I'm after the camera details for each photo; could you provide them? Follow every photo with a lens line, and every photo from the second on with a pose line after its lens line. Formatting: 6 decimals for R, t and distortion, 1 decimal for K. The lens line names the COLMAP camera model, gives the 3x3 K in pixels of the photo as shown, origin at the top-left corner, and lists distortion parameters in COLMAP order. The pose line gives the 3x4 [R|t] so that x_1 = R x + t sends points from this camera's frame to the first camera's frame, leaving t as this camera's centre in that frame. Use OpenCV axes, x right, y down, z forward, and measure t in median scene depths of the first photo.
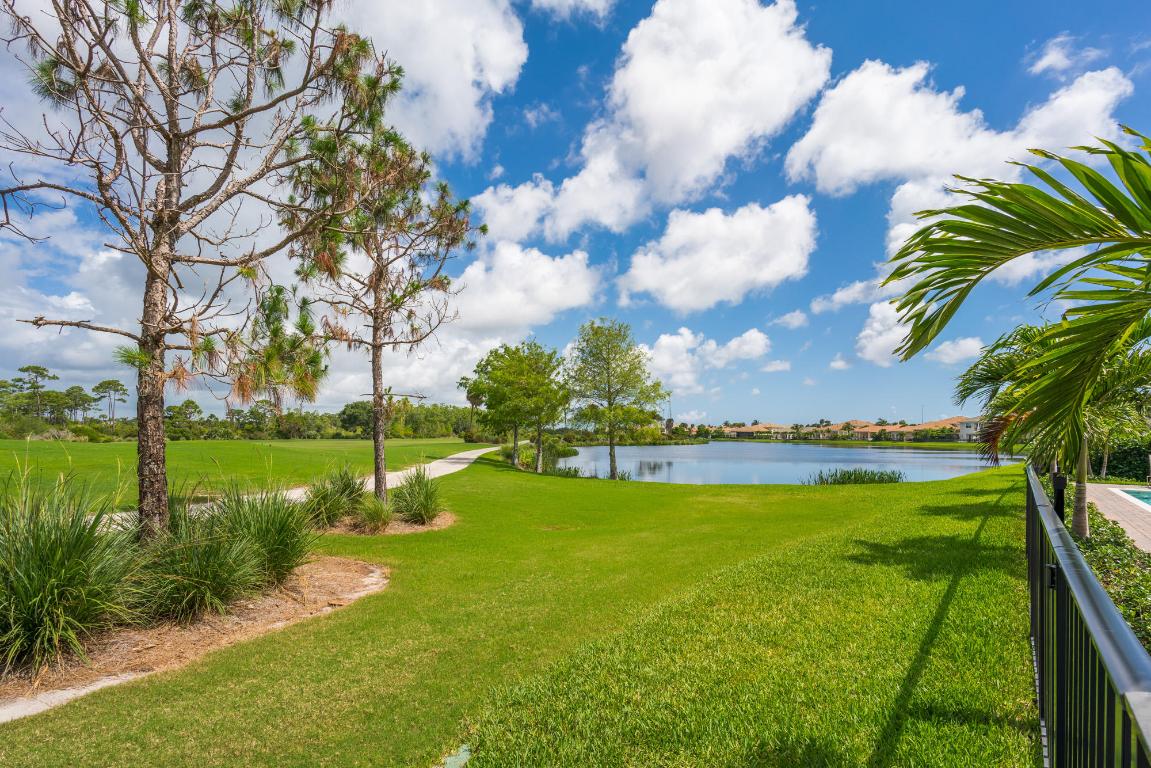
lens RADIAL K [[498.7, 0, 576.1], [0, 498.7, 389.2], [0, 0, 1]] dist [0.002557, 0.000094]
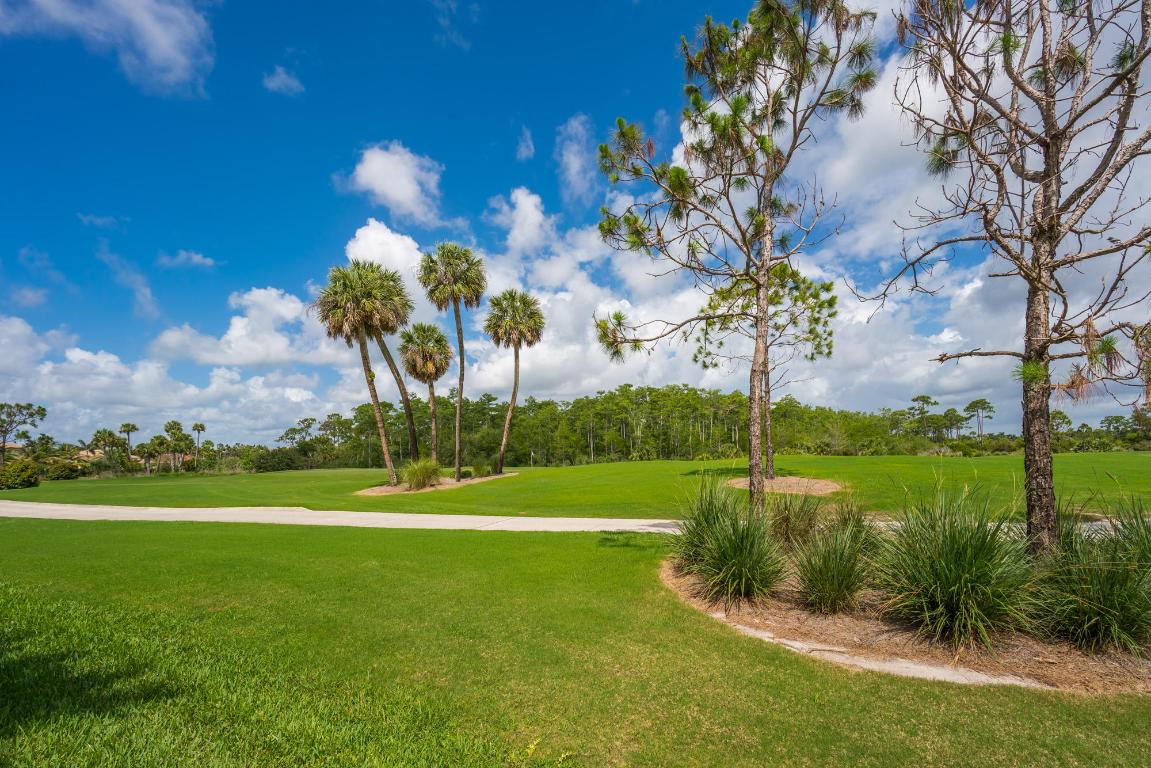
lens RADIAL K [[491.0, 0, 575.8], [0, 491.0, 416.5], [0, 0, 1]] dist [-0.000233, -0.000208]
pose [[0.240415, -0.092305, -0.966271, -0.122970], [0.120059, 0.990652, -0.064762, -0.020018], [0.963217, -0.100440, 0.249250, -0.126362]]
